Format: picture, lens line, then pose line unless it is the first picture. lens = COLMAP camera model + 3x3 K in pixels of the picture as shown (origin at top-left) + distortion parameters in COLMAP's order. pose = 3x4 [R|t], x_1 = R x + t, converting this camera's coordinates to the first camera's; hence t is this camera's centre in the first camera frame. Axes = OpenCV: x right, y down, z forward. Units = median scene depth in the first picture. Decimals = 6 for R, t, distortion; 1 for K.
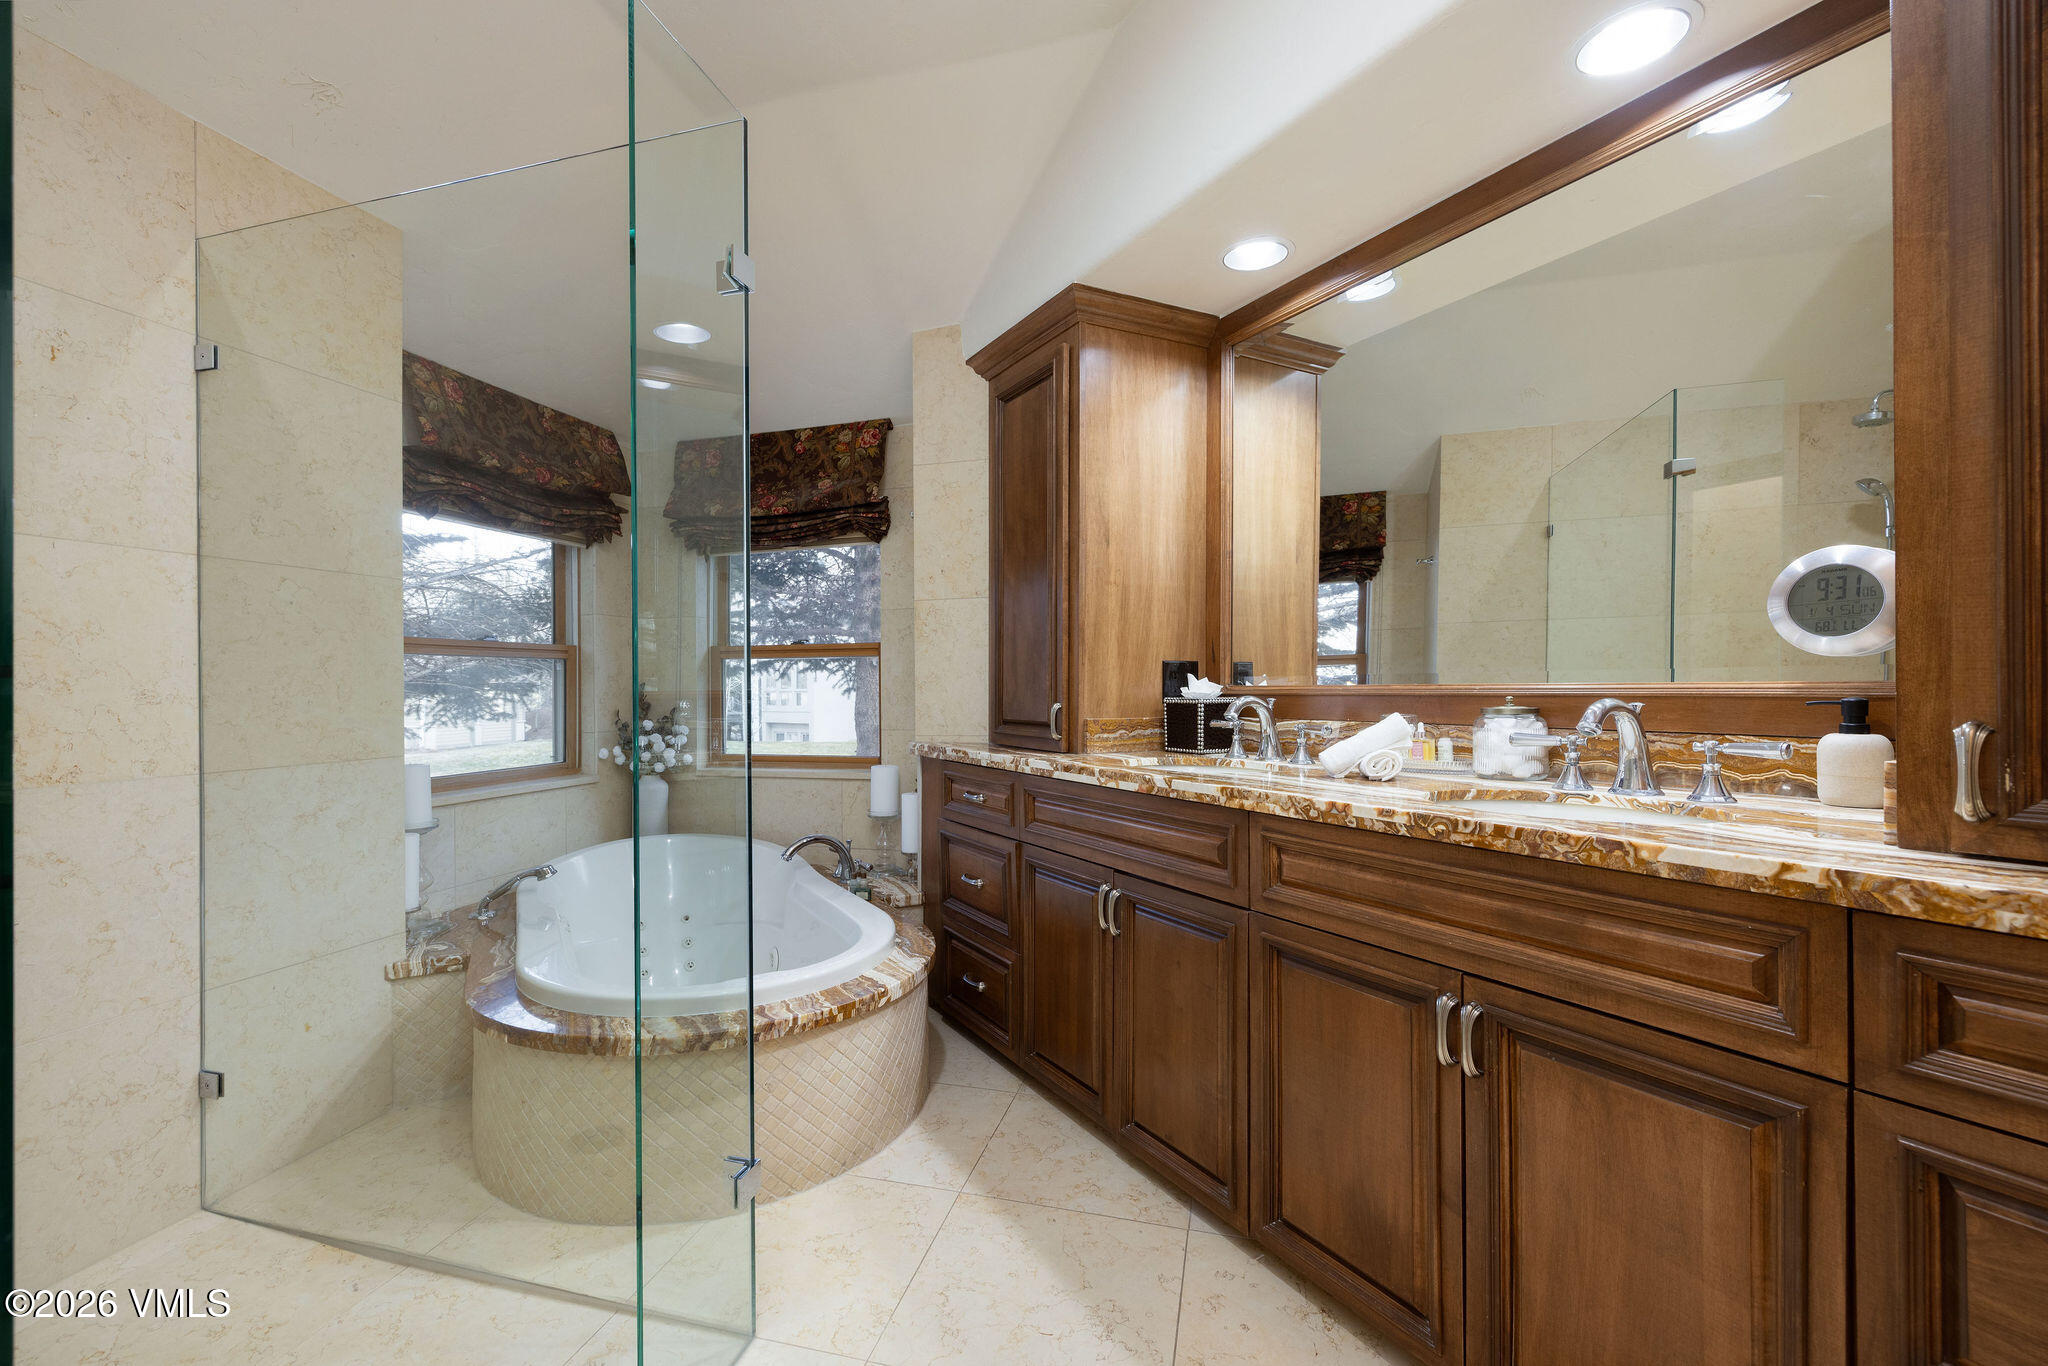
lens RADIAL K [[890.6, 0, 1003.0], [0, 890.6, 681.3], [0, 0, 1]] dist [-0.000533, -0.001759]
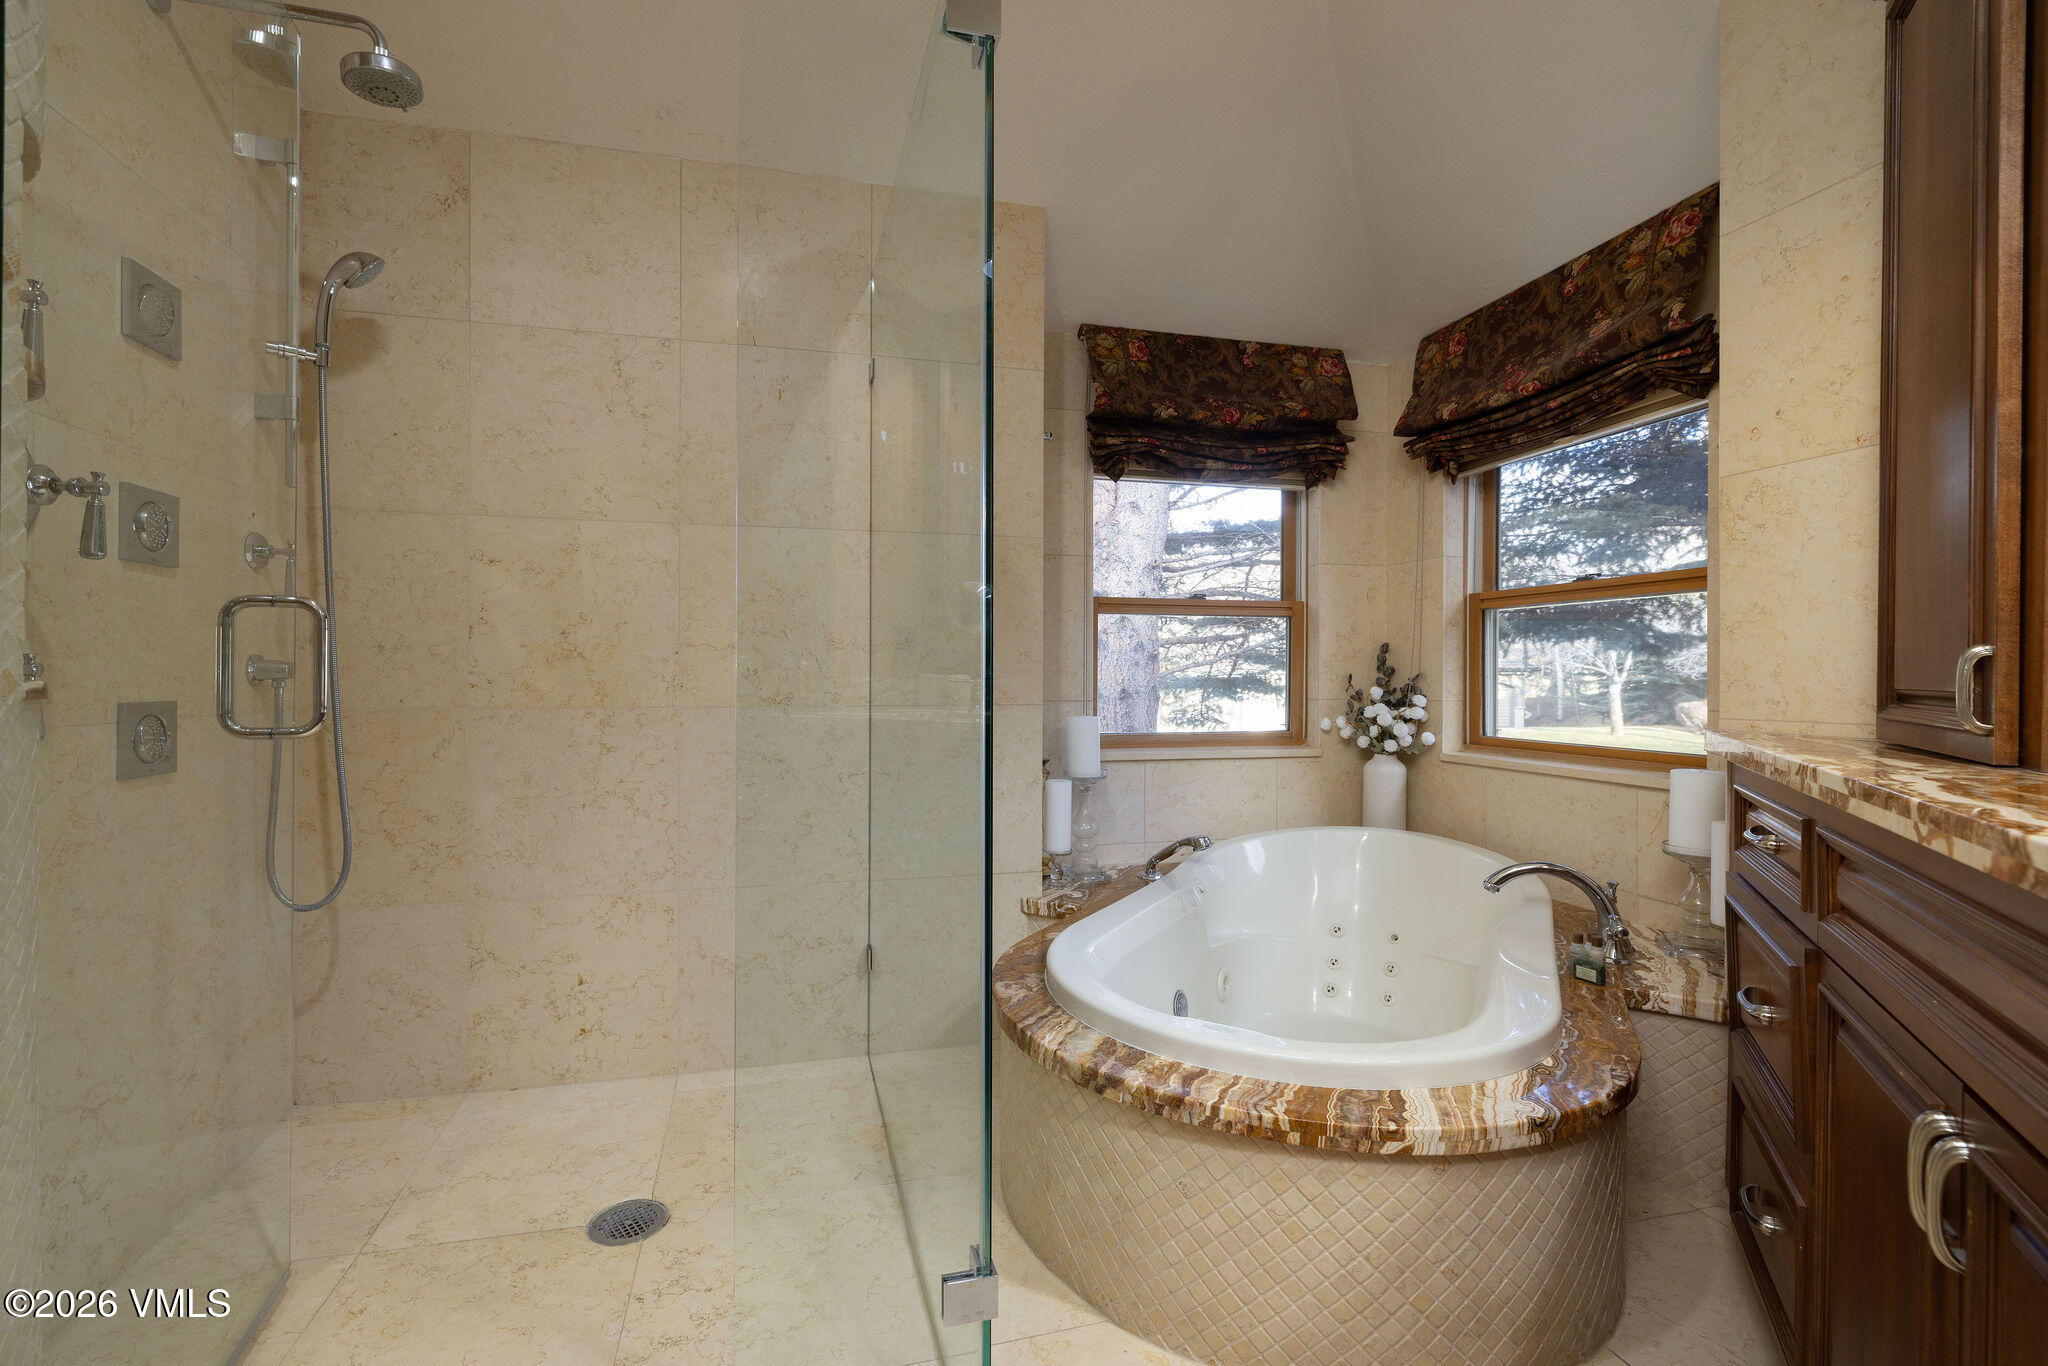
lens RADIAL K [[890.6, 0, 1026.8], [0, 890.6, 673.1], [0, 0, 1]] dist [-0.000533, -0.001759]
pose [[0.490165, 0.004377, -0.871619, 0.176015], [-0.002849, 0.999990, 0.003420, 0.031628], [0.871625, 0.000807, 0.490173, 0.345114]]
